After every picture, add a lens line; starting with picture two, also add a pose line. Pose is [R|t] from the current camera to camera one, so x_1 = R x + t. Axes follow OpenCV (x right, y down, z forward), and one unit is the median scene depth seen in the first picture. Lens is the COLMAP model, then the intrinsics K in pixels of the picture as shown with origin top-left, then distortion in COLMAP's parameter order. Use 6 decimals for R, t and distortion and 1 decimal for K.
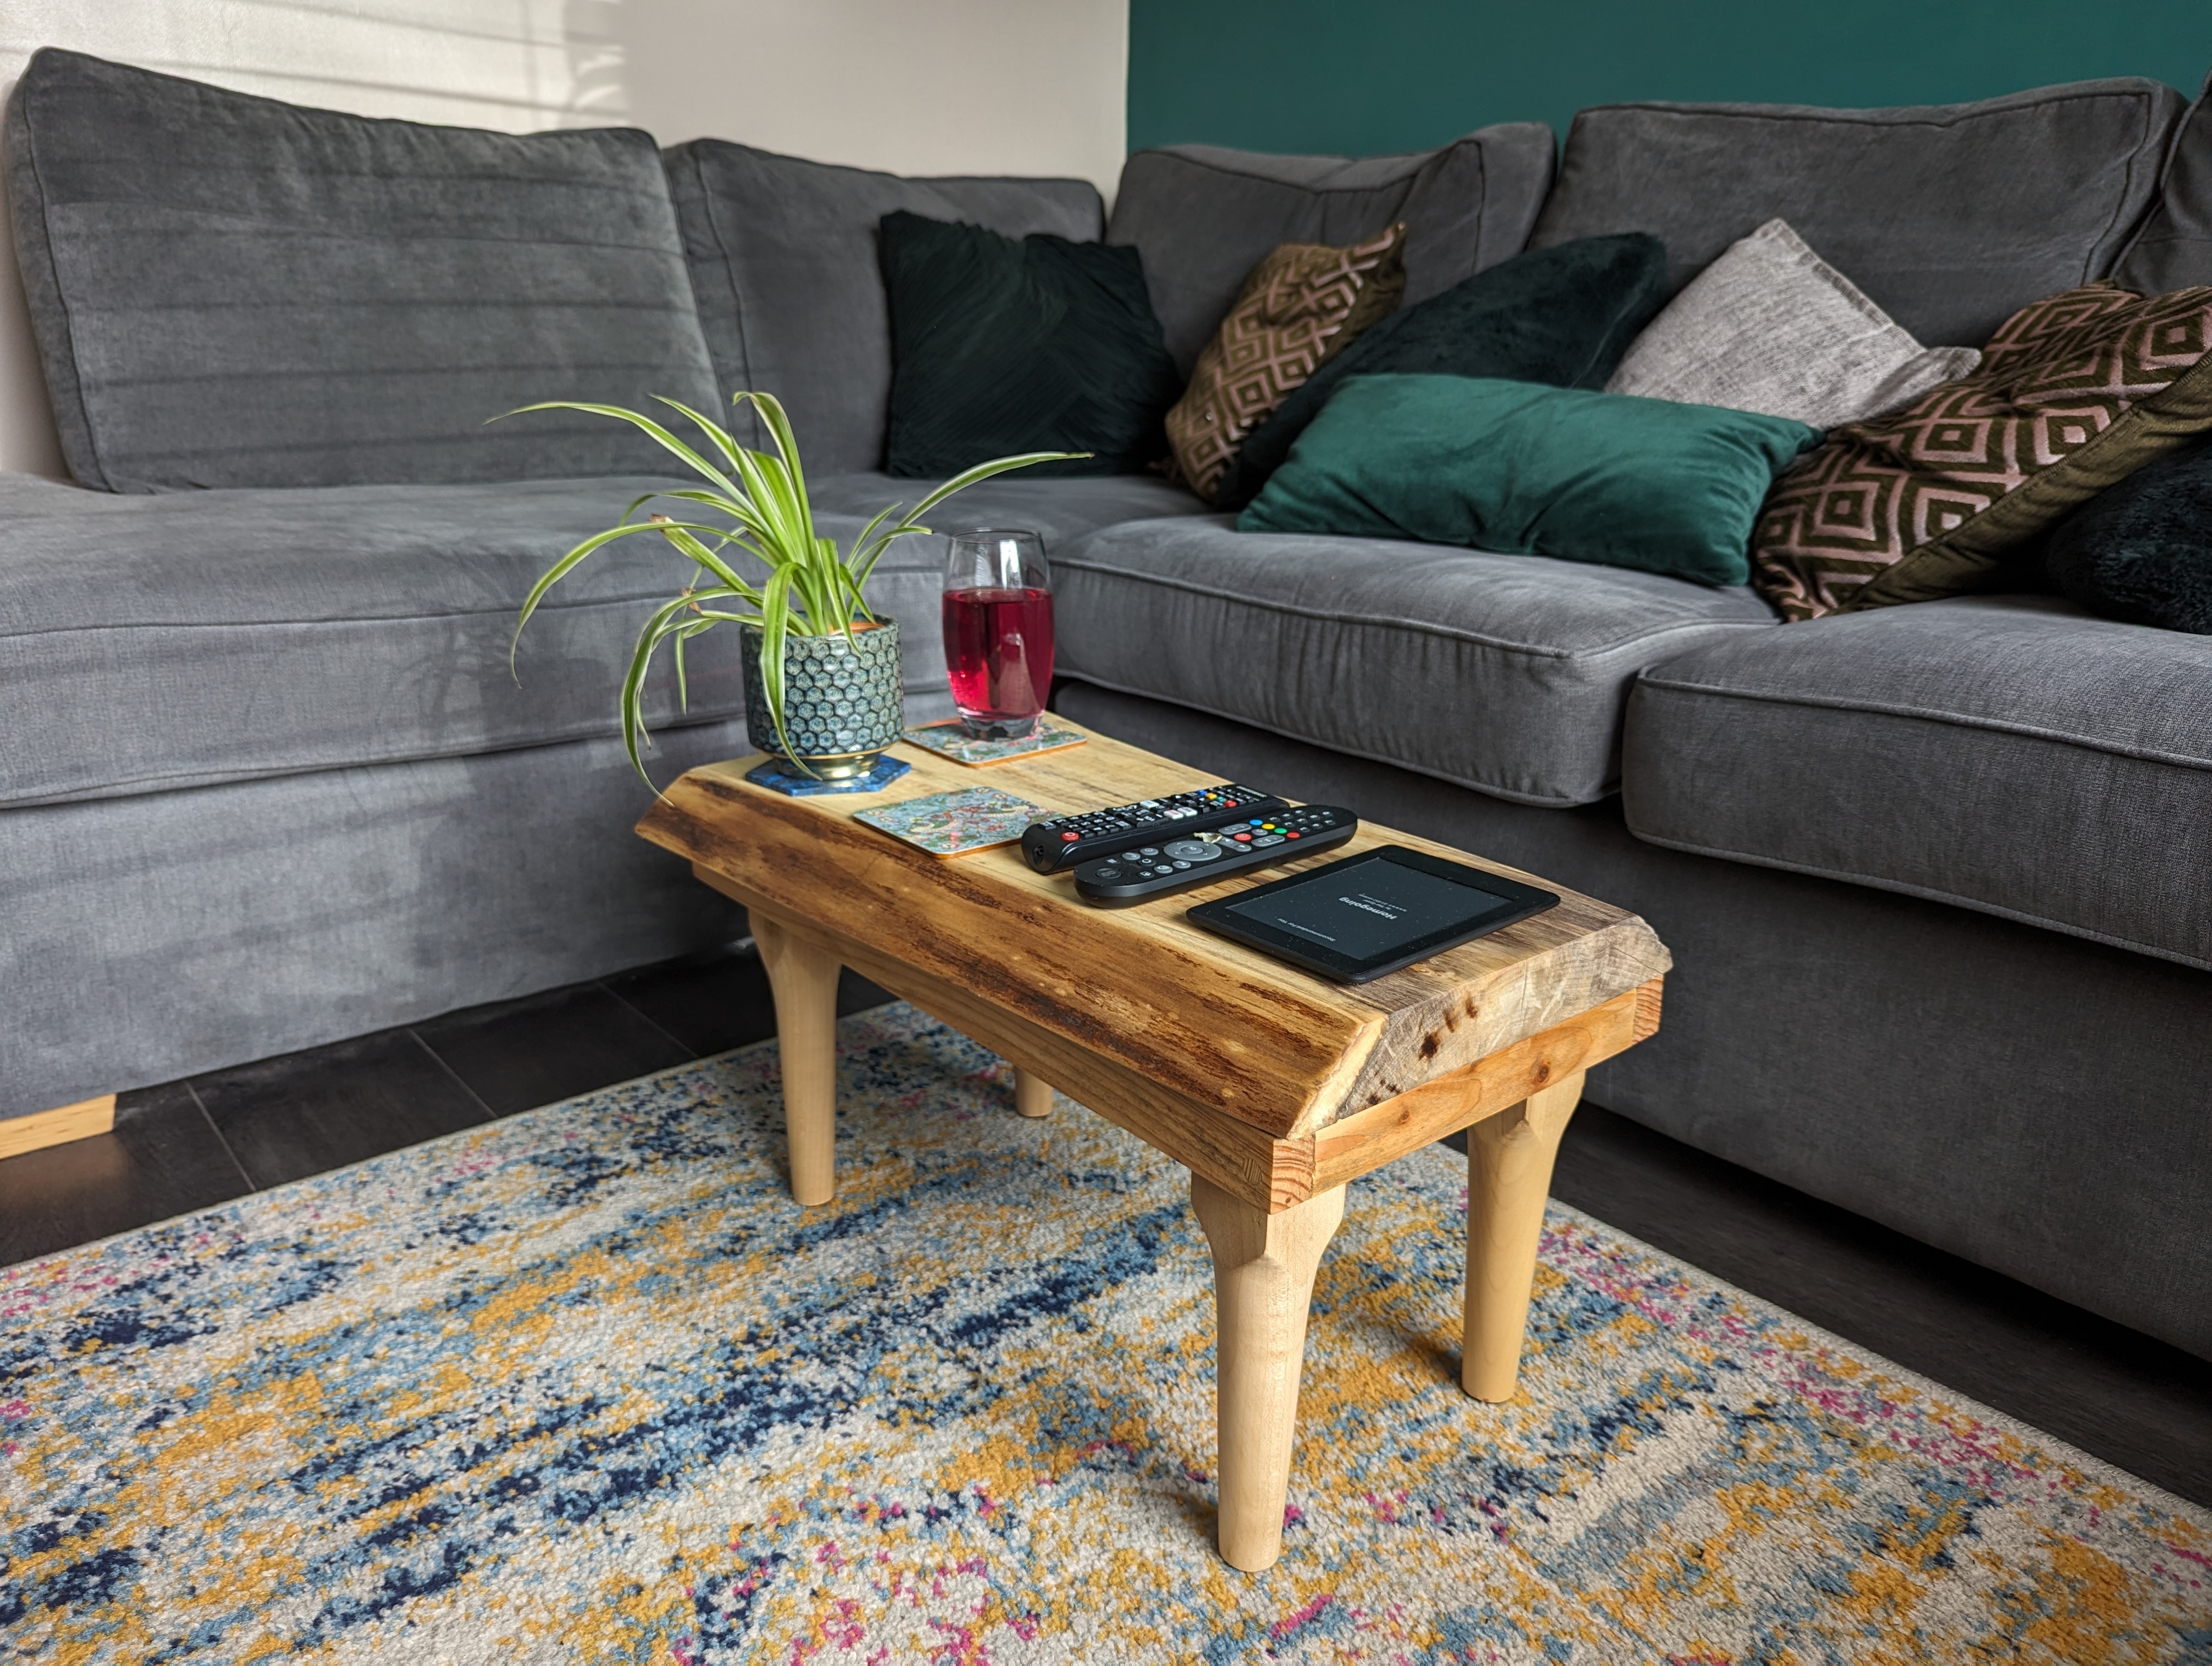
lens RADIAL K [[1608.4, 0, 1120.8], [0, 1608.4, 815.9], [0, 0, 1]] dist [0.028006, -0.035669]
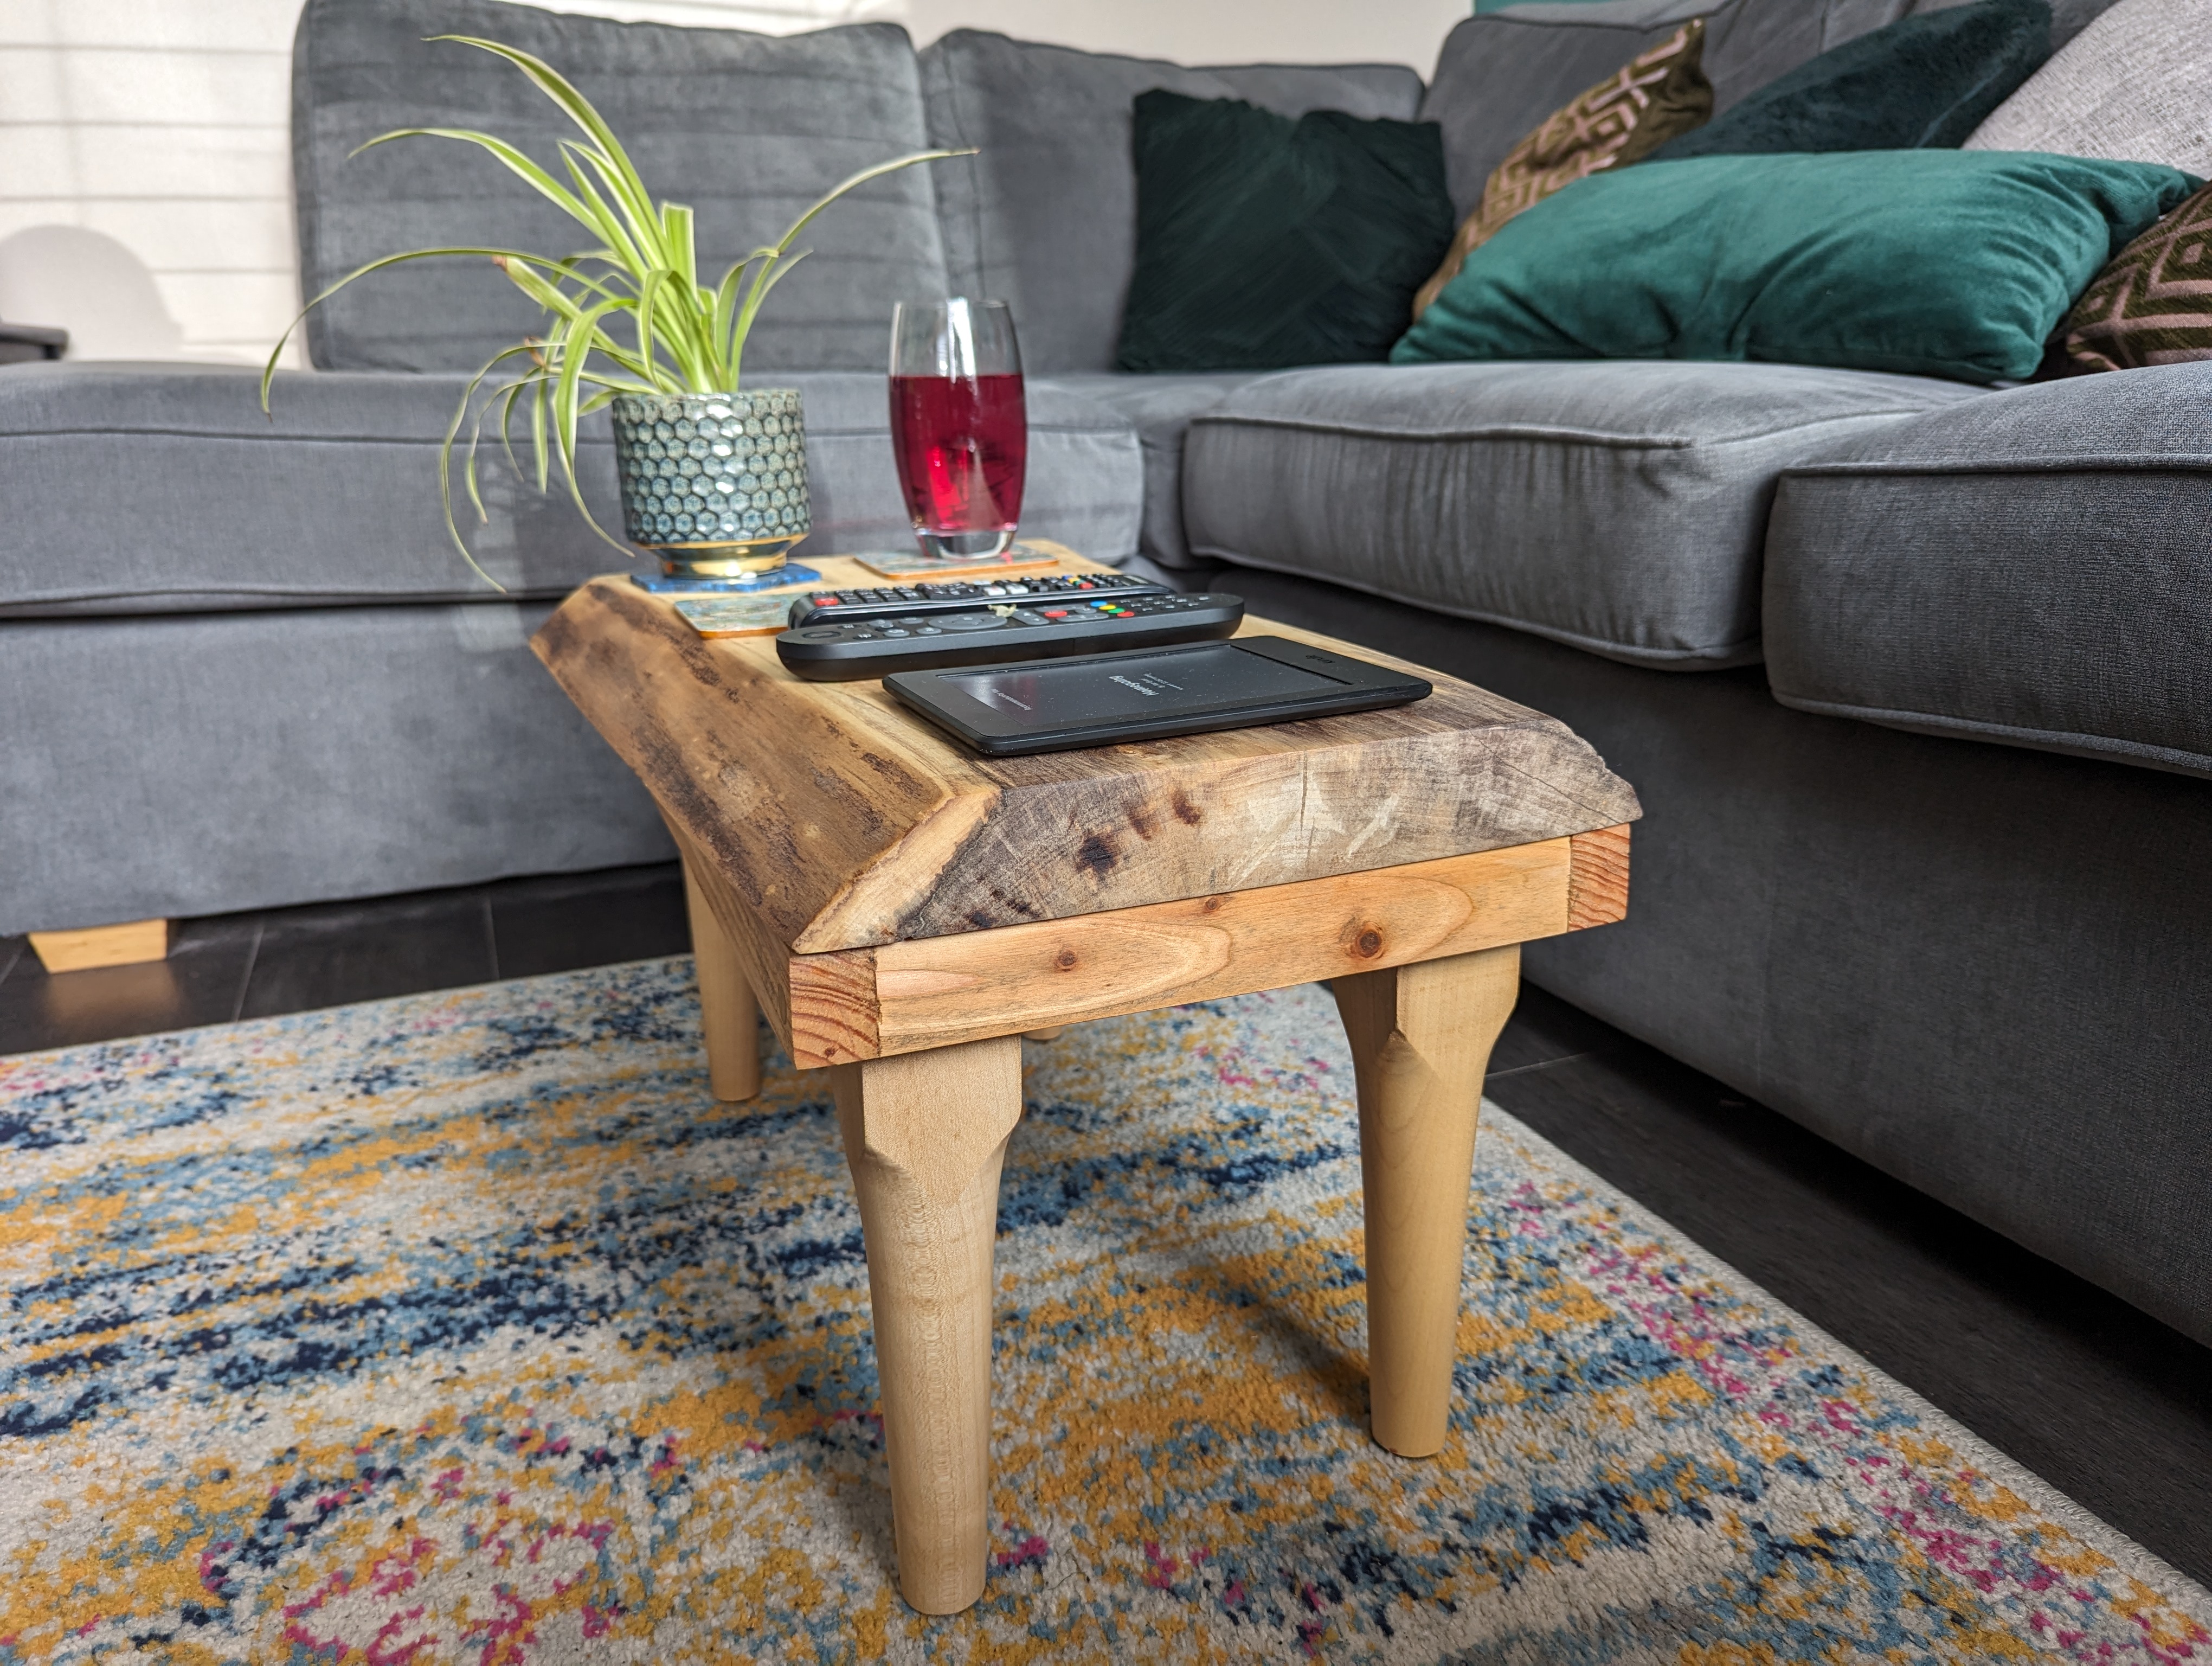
lens RADIAL K [[1608.4, 0, 1099.1], [0, 1608.4, 811.8], [0, 0, 1]] dist [0.028006, -0.035669]
pose [[0.950310, 0.057575, -0.305934, 0.285114], [-0.063858, 0.997903, -0.010560, 0.096509], [0.304685, 0.029571, 0.951994, 0.273231]]
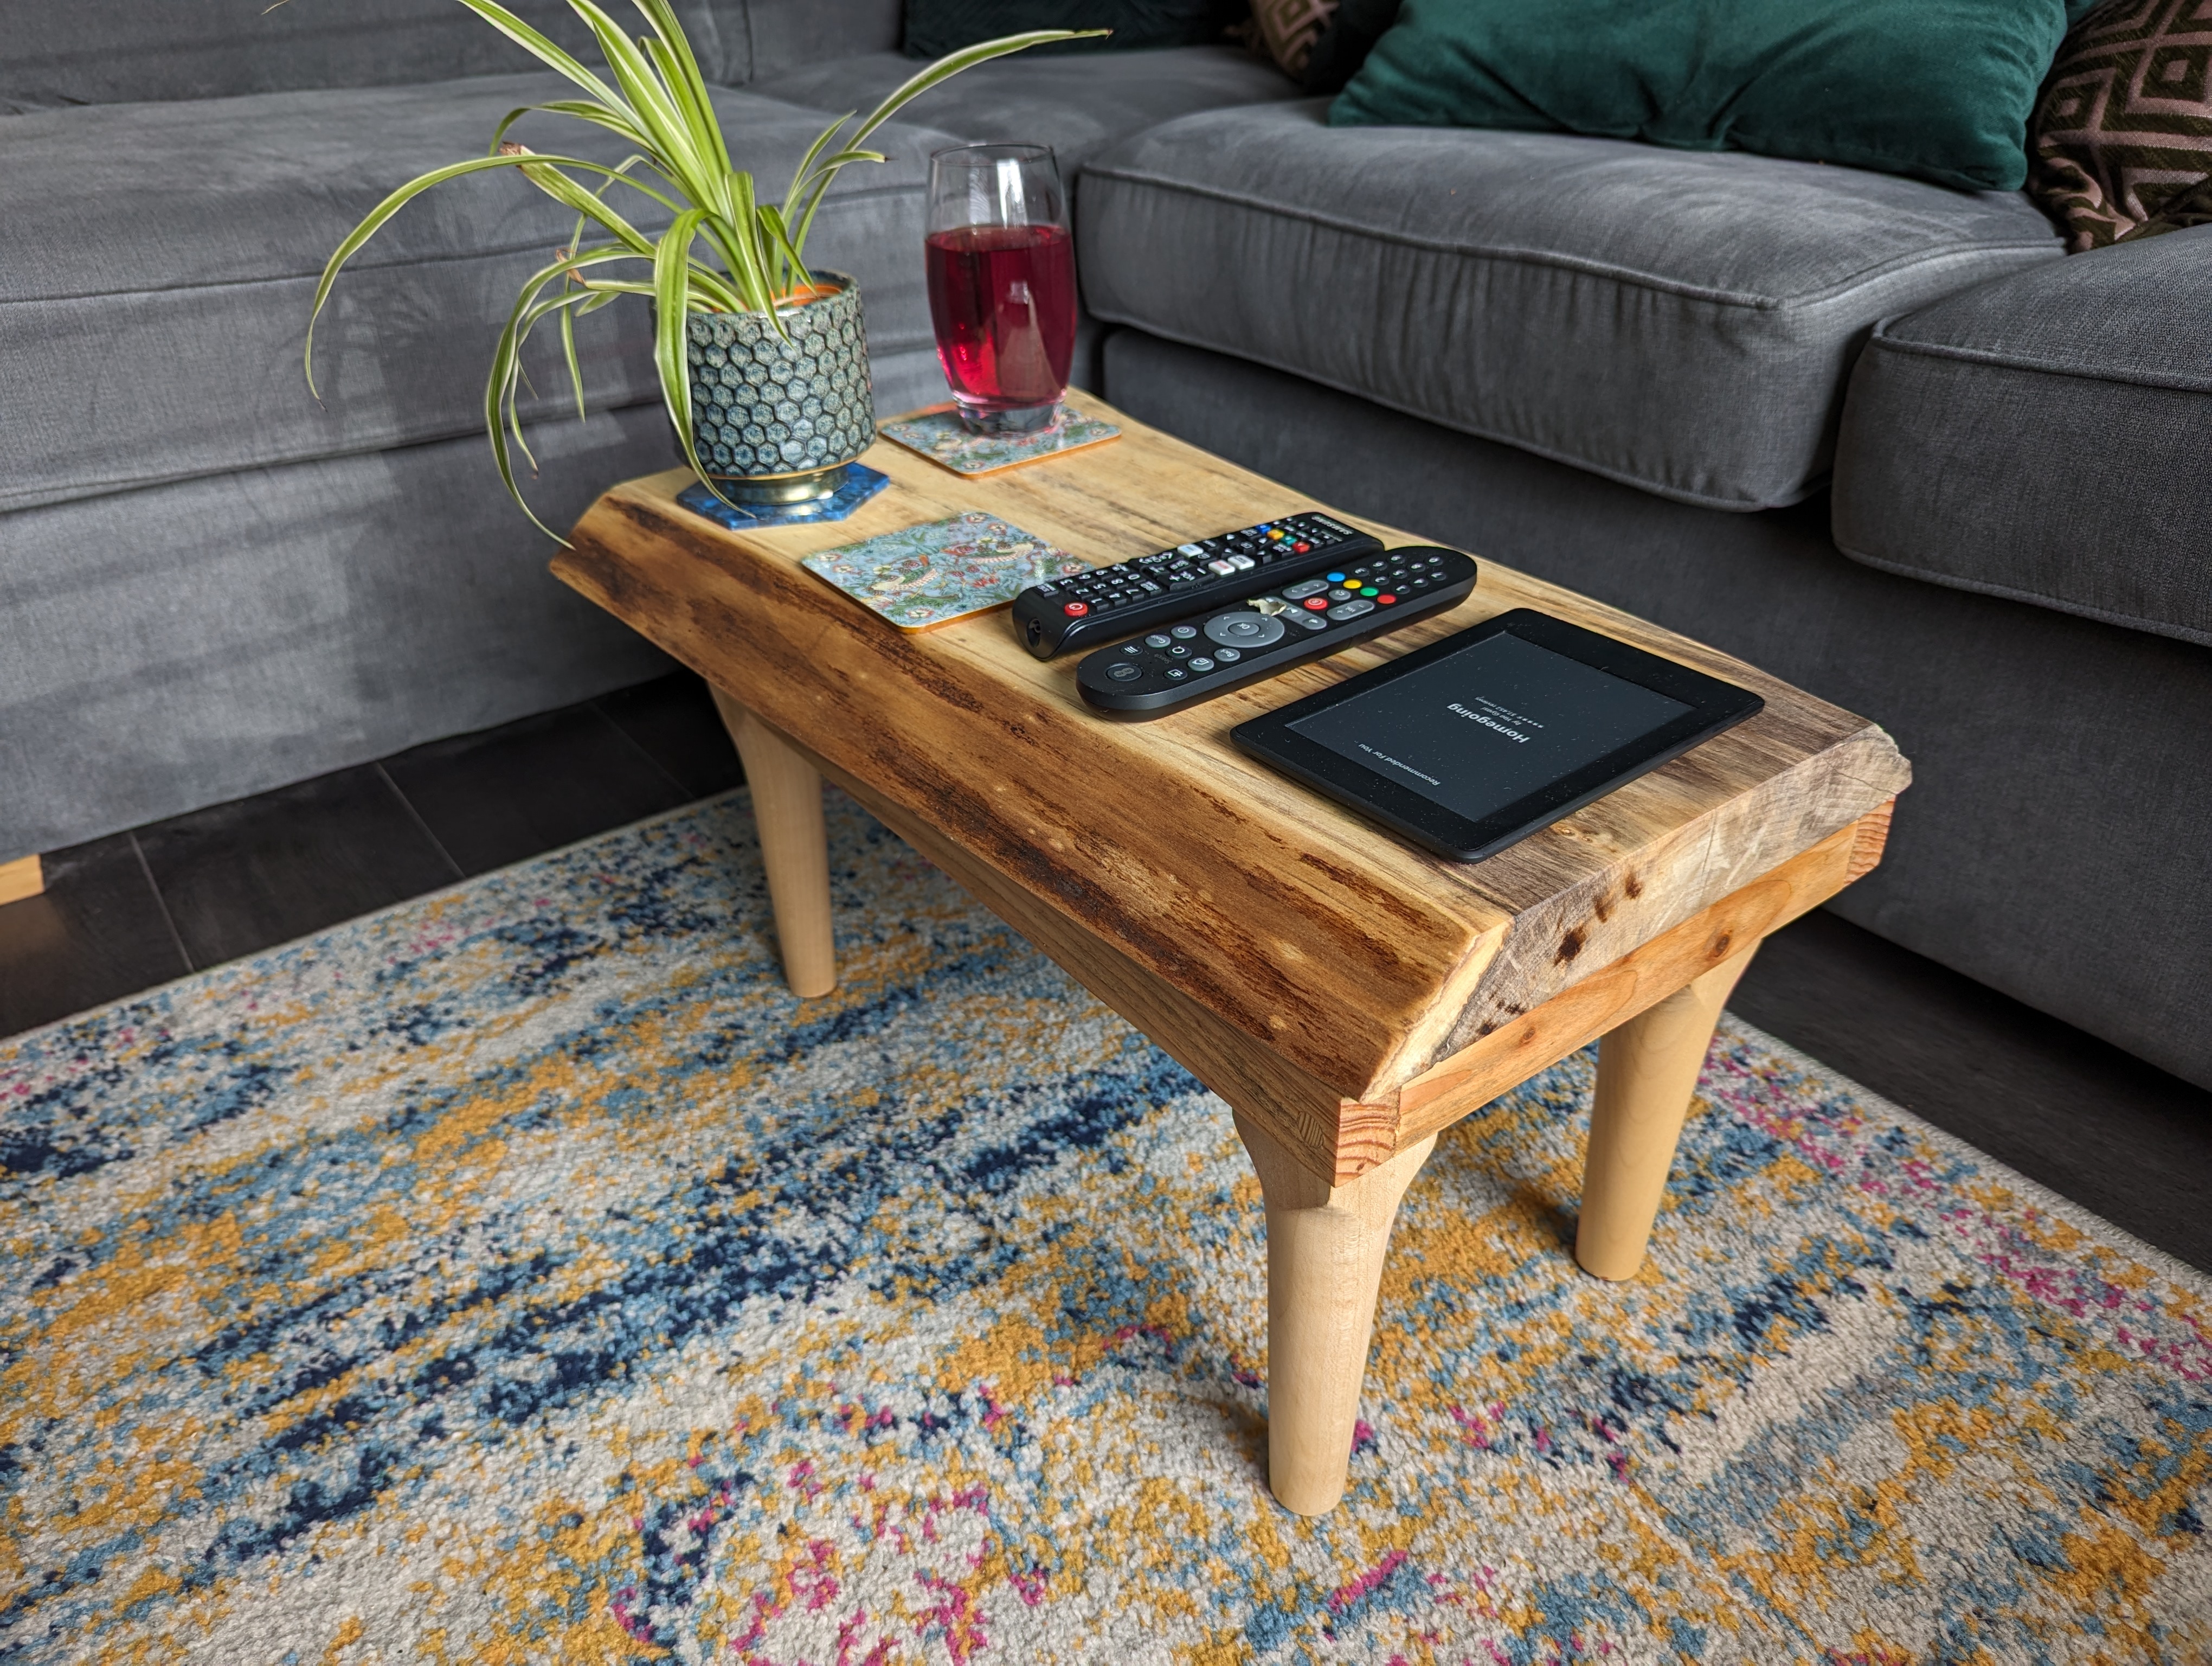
lens RADIAL K [[1608.4, 0, 1099.3], [0, 1608.4, 836.0], [0, 0, 1]] dist [0.028006, -0.035669]
pose [[0.997409, 0.001511, -0.071924, 0.027246], [0.016405, 0.968662, 0.247839, -0.058888], [0.070044, -0.248376, 0.966128, 0.232066]]
